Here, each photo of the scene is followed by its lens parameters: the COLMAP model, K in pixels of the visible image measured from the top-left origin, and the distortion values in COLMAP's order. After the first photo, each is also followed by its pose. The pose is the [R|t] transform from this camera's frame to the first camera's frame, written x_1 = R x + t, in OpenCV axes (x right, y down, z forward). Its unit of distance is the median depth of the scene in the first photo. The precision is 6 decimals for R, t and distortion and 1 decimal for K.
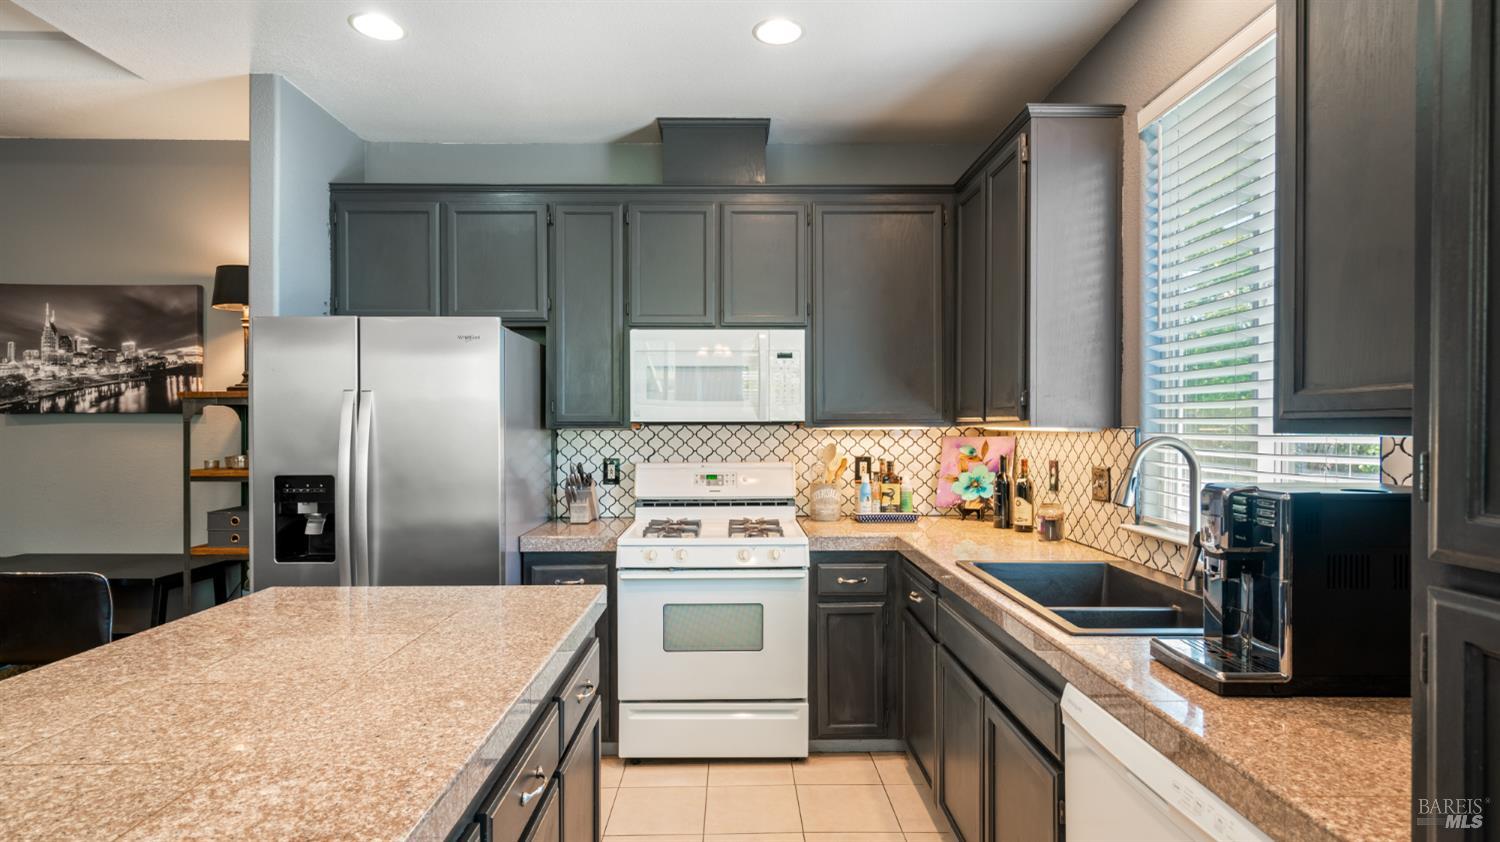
lens RADIAL K [[731.4, 0, 759.1], [0, 731.4, 425.1], [0, 0, 1]] dist [0.002306, 0.000008]
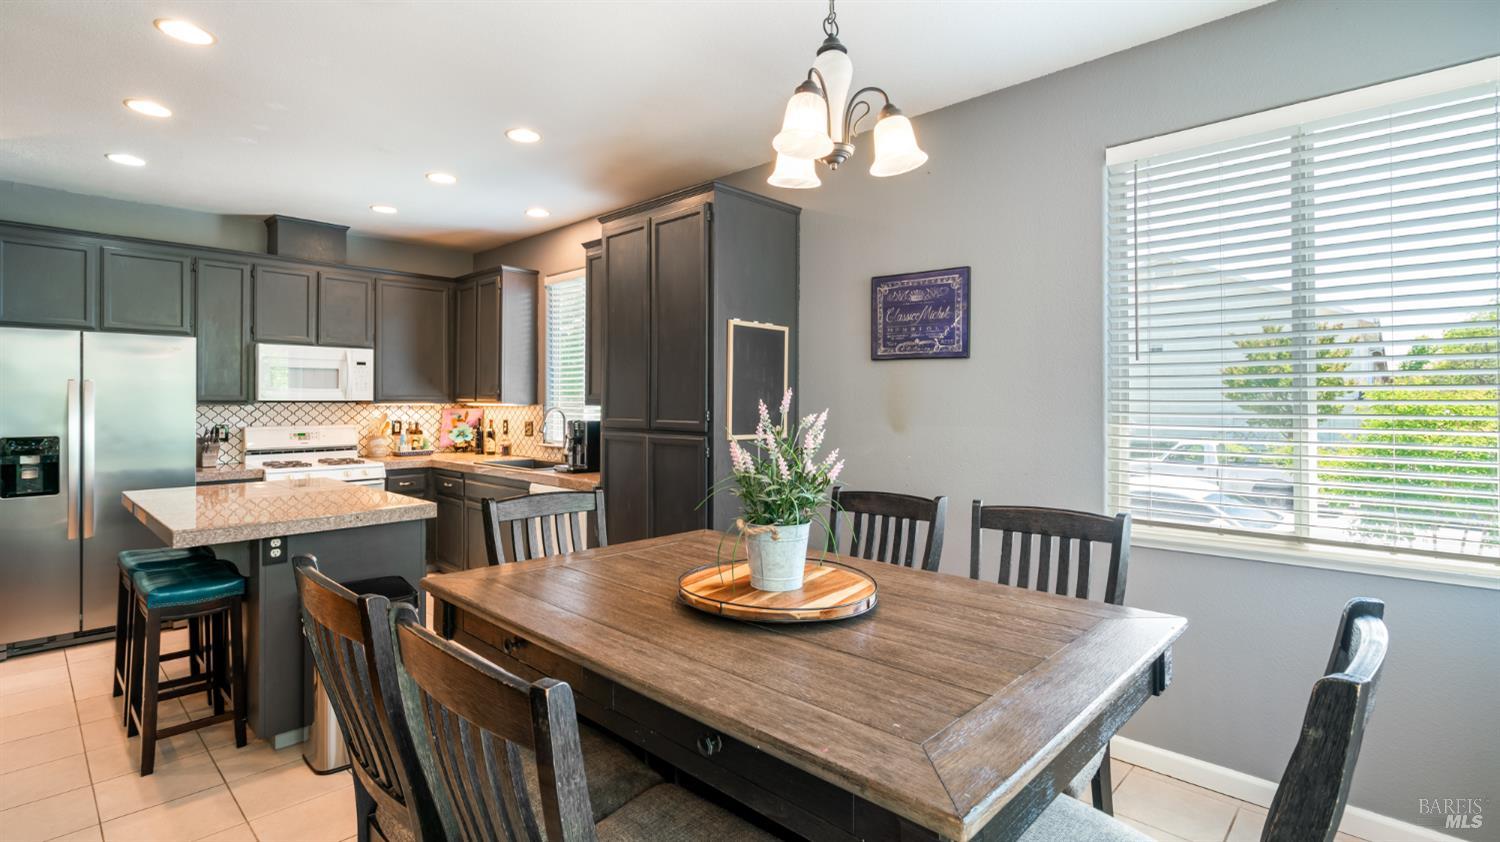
lens RADIAL K [[685.7, 0, 727.6], [0, 685.7, 405.0], [0, 0, 1]] dist [-0.010469, 0.004633]
pose [[0.712891, -0.000970, 0.701275, -0.489495], [-0.002227, 0.999991, 0.003648, -0.002421], [-0.701272, -0.004163, 0.712882, -0.799726]]
